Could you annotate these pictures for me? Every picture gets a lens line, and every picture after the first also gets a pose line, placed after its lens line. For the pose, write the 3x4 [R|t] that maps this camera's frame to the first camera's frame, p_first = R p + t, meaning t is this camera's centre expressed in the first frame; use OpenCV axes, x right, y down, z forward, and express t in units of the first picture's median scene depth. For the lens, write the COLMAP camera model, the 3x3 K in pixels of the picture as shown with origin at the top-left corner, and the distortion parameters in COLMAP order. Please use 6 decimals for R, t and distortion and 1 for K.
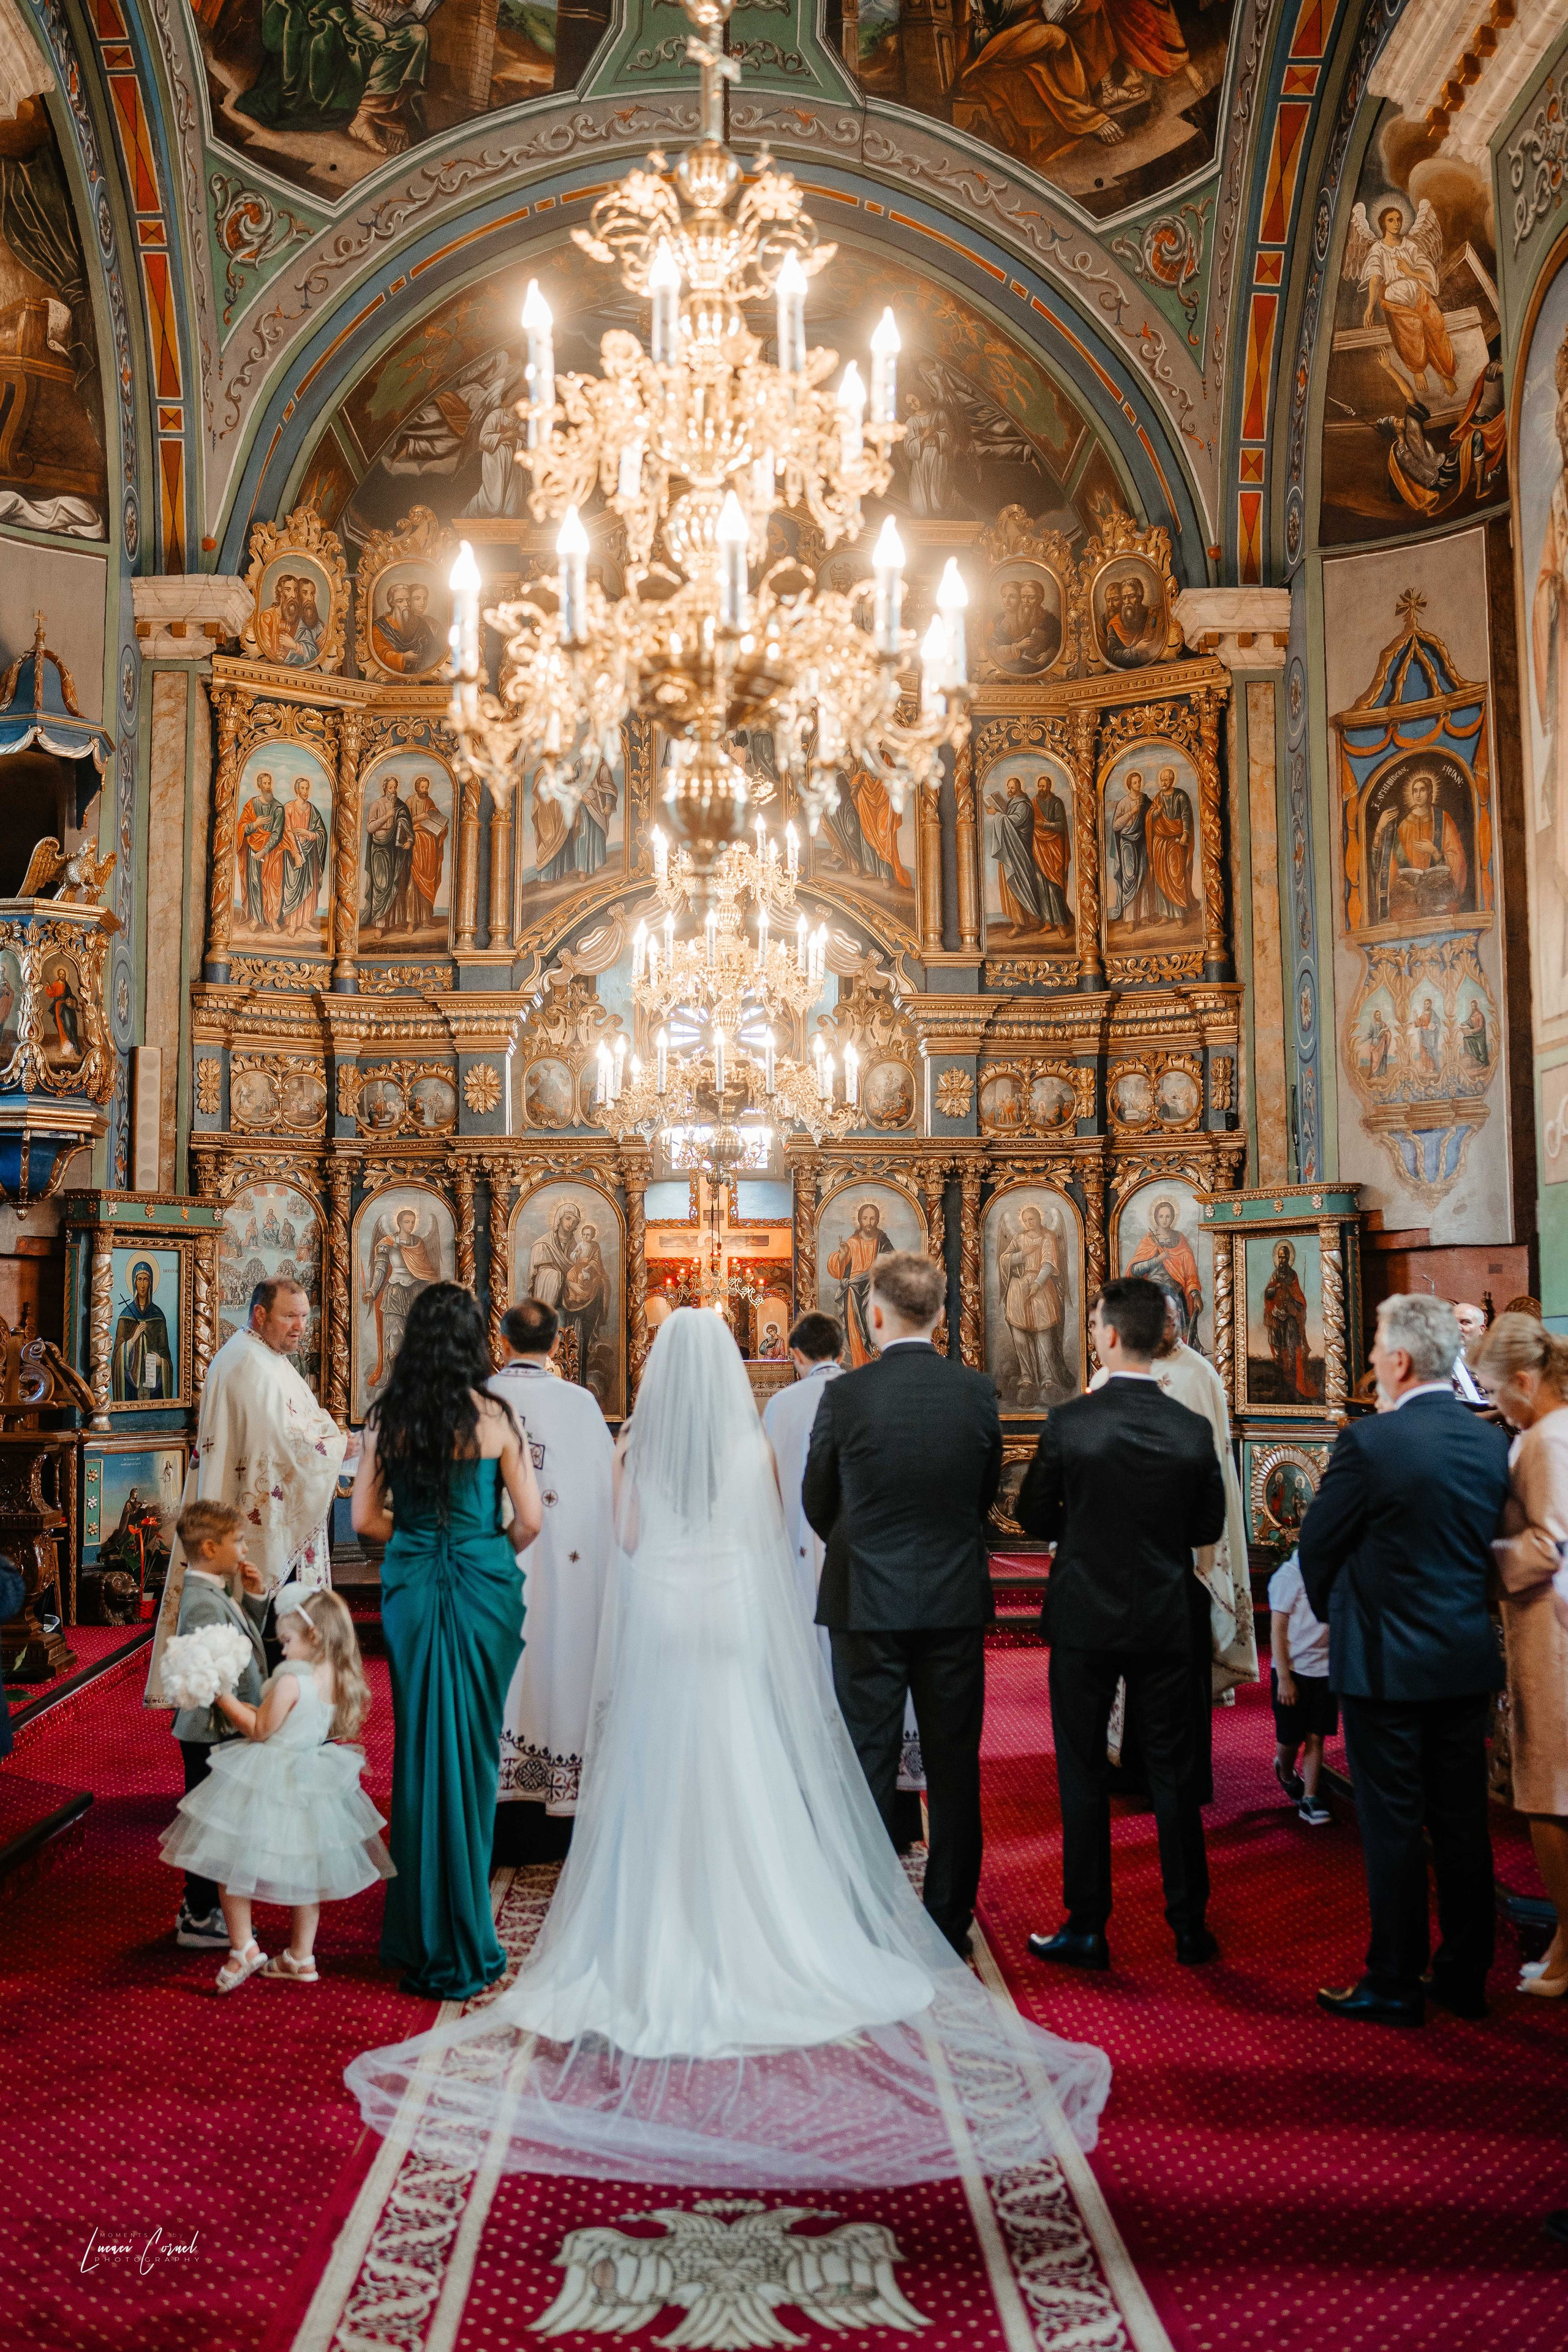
lens RADIAL K [[2381.8, 0, 764.6], [0, 2381.8, 1158.5], [0, 0, 1]] dist [-0.090043, 0.000000]
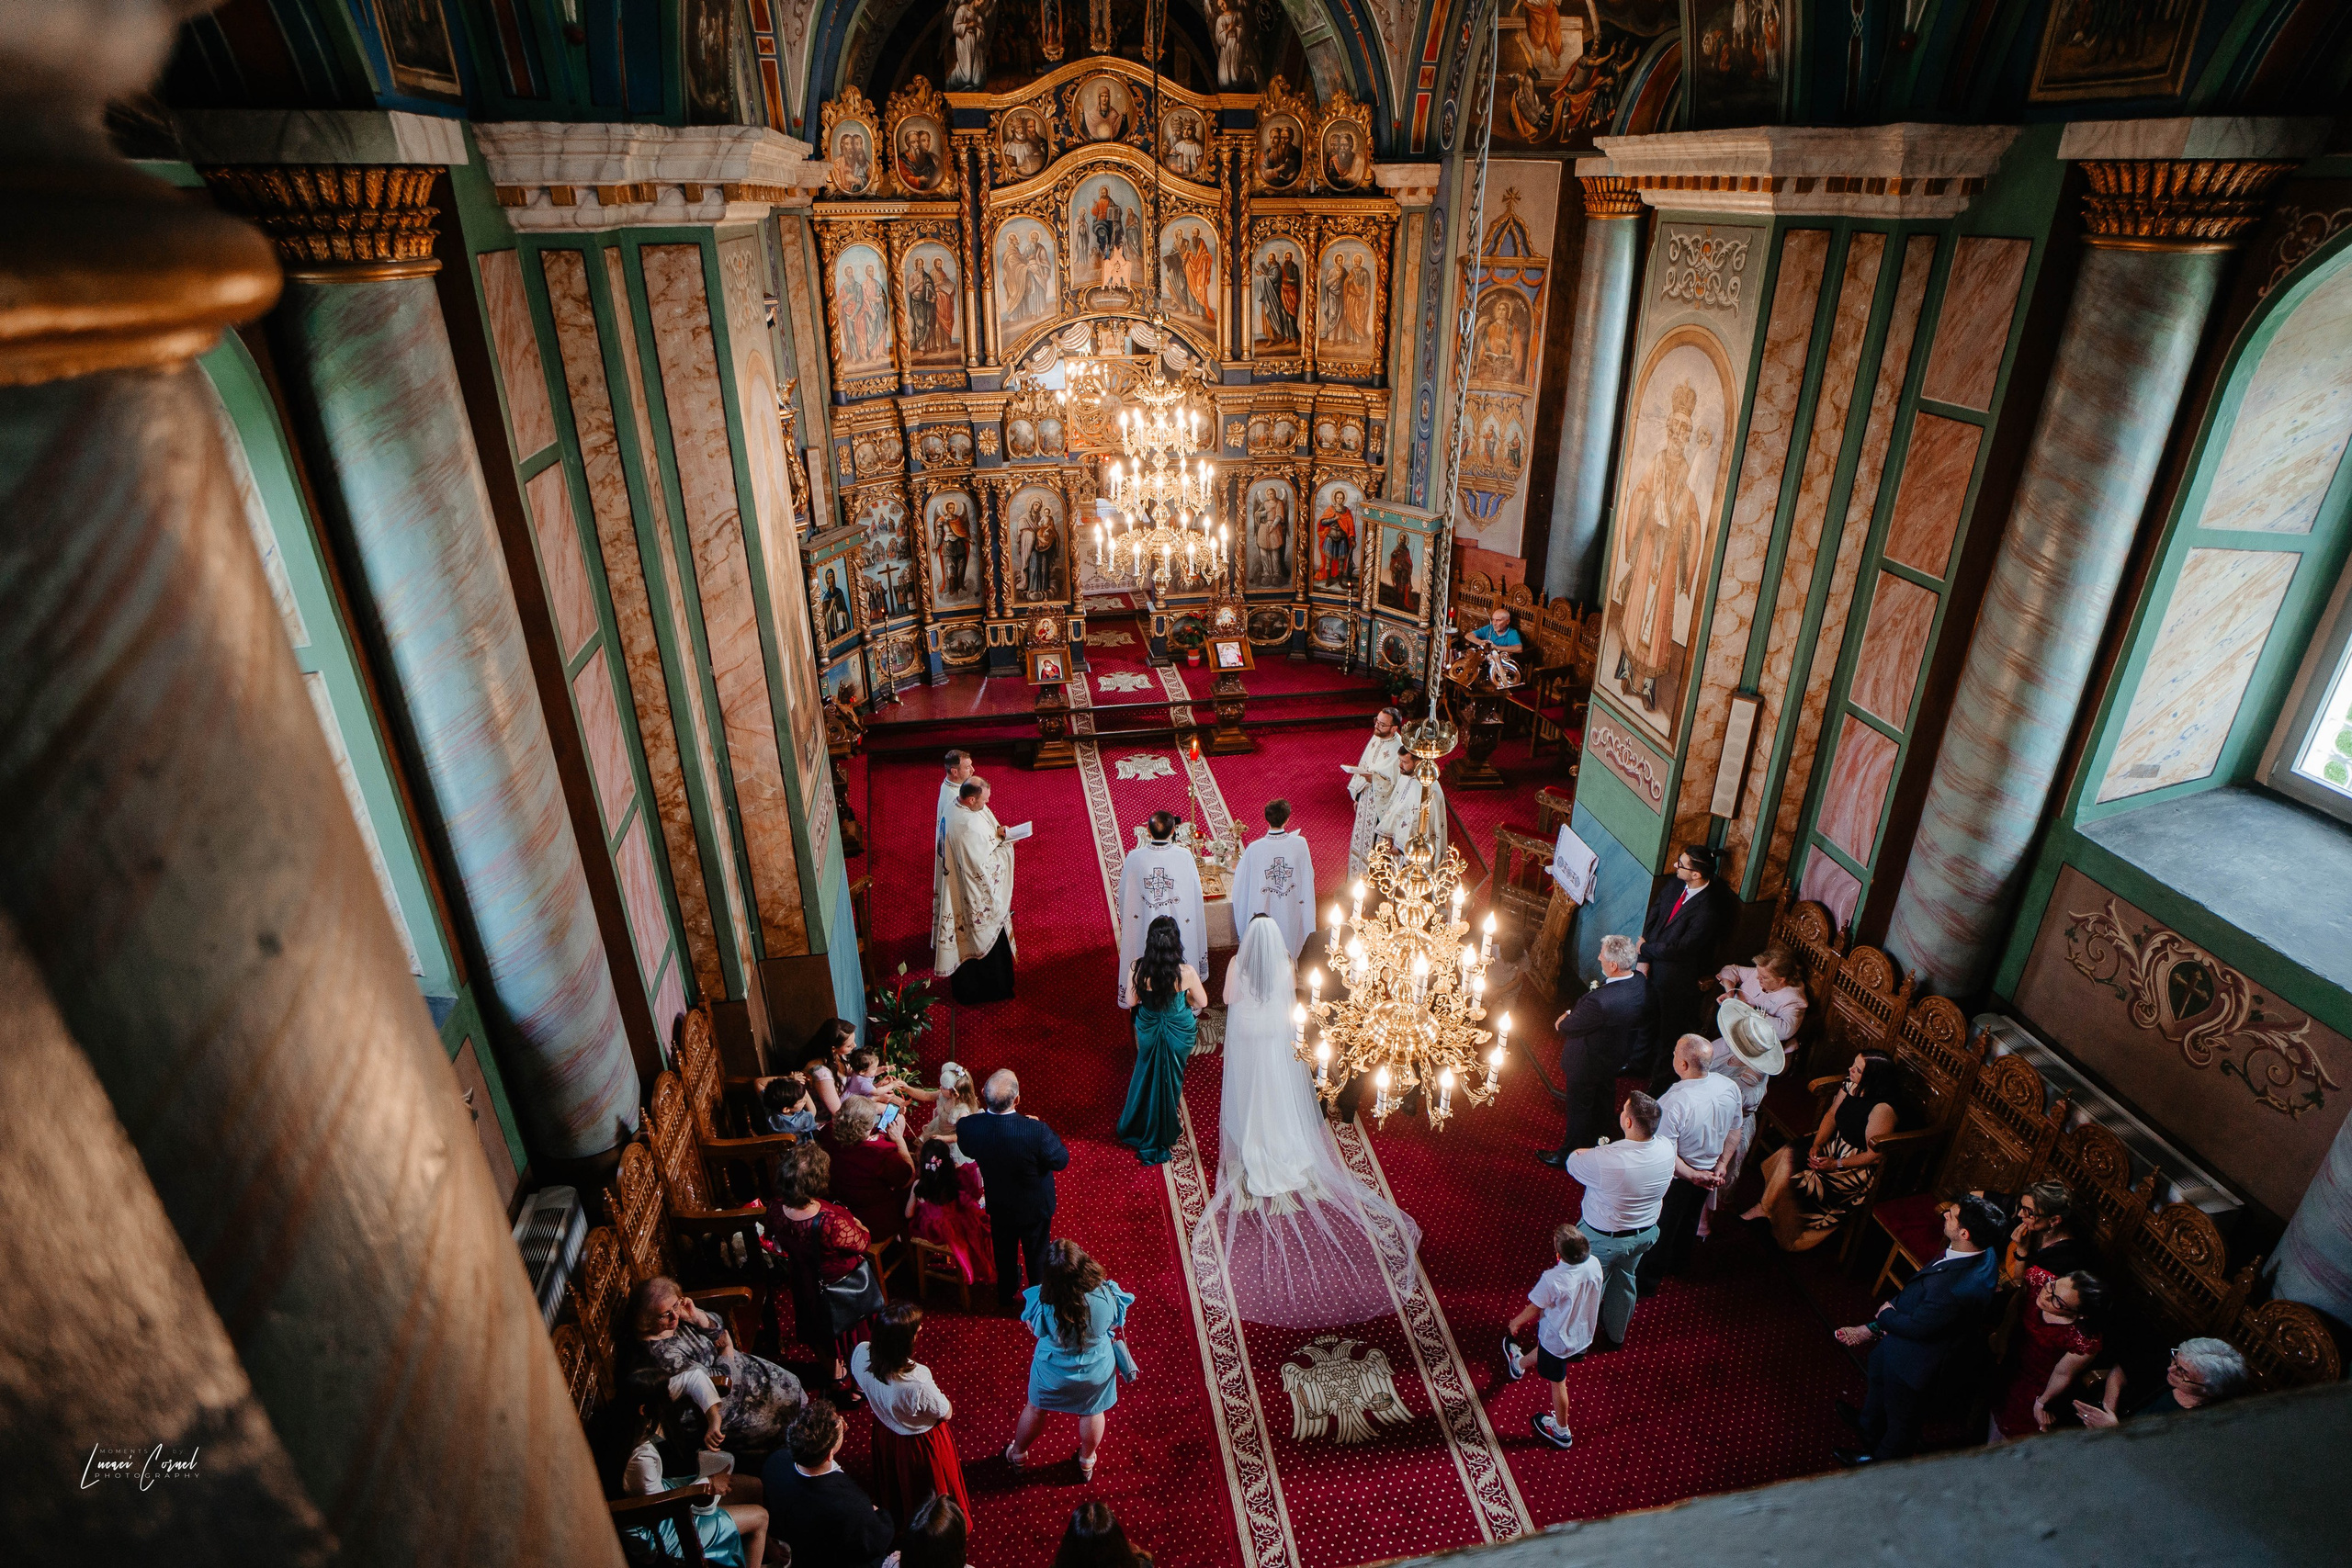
lens RADIAL K [[1229.8, 0, 1173.9], [0, 1229.8, 791.8], [0, 0, 1]] dist [-0.050259, 0.024782]
pose [[0.990674, -0.065240, 0.119619, -0.113645], [-0.005269, 0.858917, 0.512088, -0.305508], [-0.136151, -0.507943, 0.850563, 0.023788]]
